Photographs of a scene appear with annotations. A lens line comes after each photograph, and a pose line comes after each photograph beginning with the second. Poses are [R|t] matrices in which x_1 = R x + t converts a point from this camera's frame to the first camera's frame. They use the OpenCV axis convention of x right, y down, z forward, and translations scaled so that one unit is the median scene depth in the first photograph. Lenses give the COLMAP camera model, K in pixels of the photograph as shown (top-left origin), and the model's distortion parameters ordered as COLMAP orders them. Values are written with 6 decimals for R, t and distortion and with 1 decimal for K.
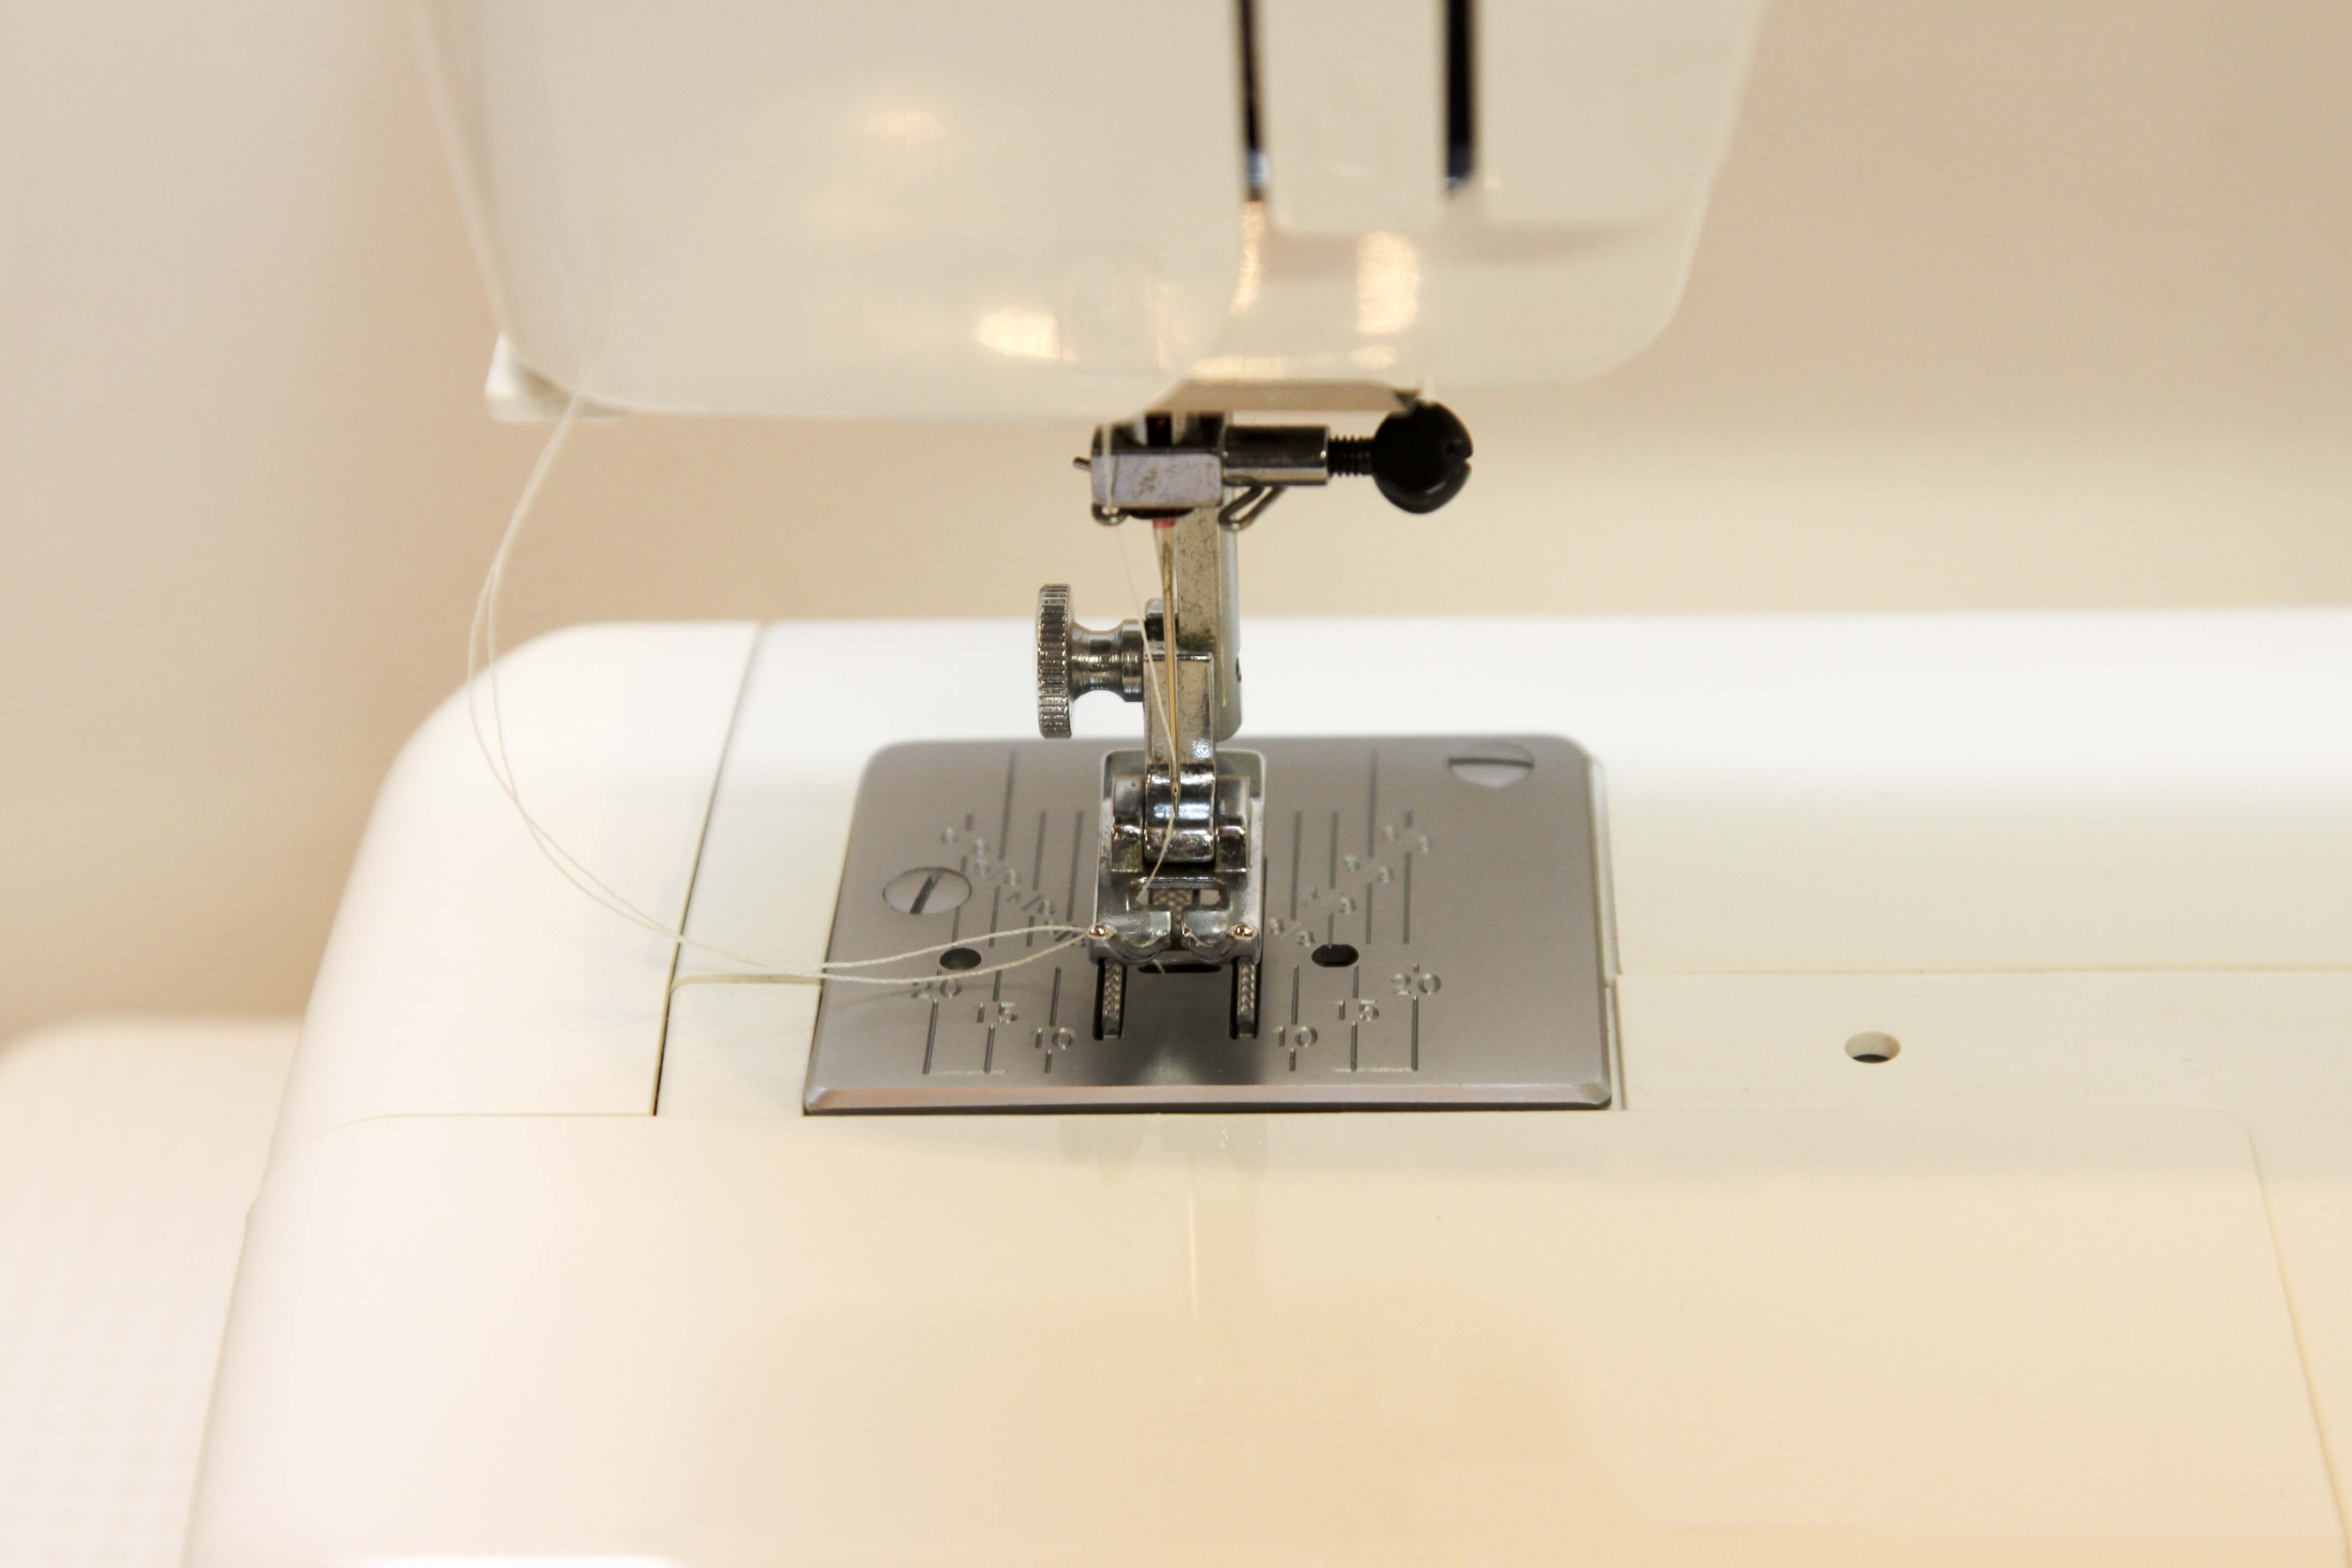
lens RADIAL K [[7099.1, 0, 1161.9], [0, 7099.1, 784.3], [0, 0, 1]] dist [0.312067, 0.000000]
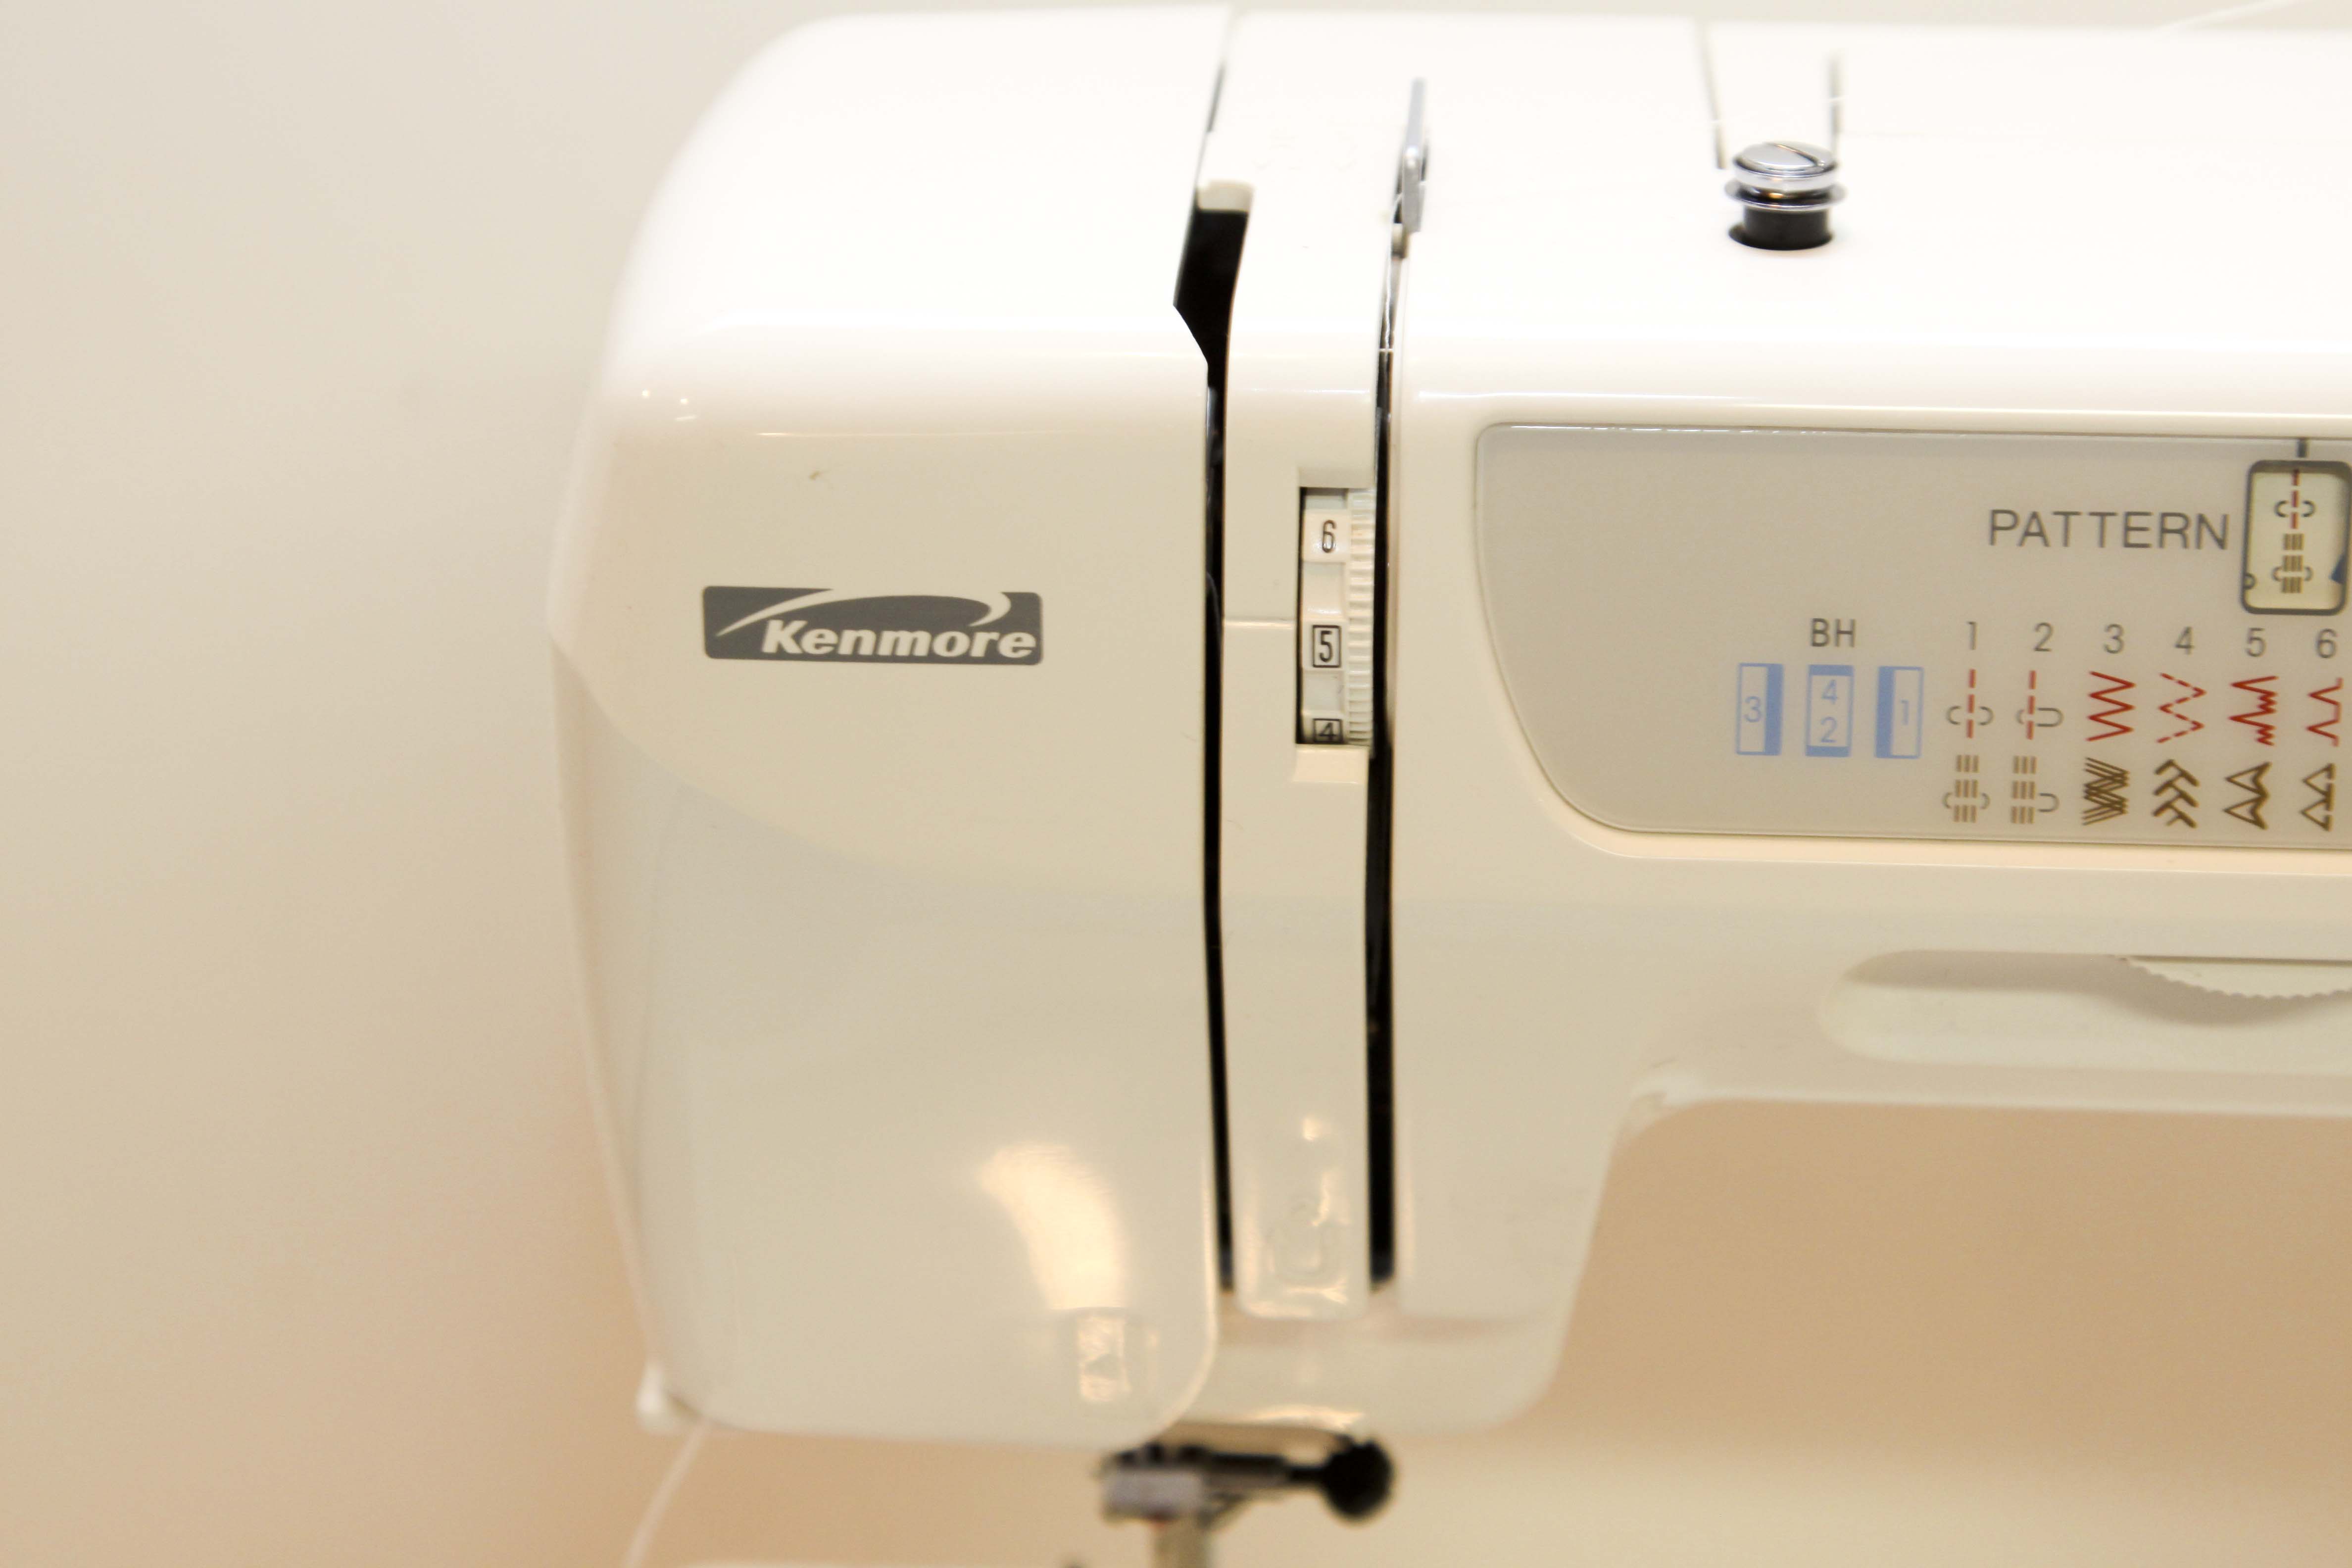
lens RADIAL K [[6218.0, 0, 1174.1], [0, 6218.0, 790.8], [0, 0, 1]] dist [0.100087, 0.000000]
pose [[0.999335, 0.035368, -0.008876, 0.008844], [-0.036283, 0.988742, -0.145163, -0.004634], [0.003642, 0.145388, 0.989368, -0.140982]]
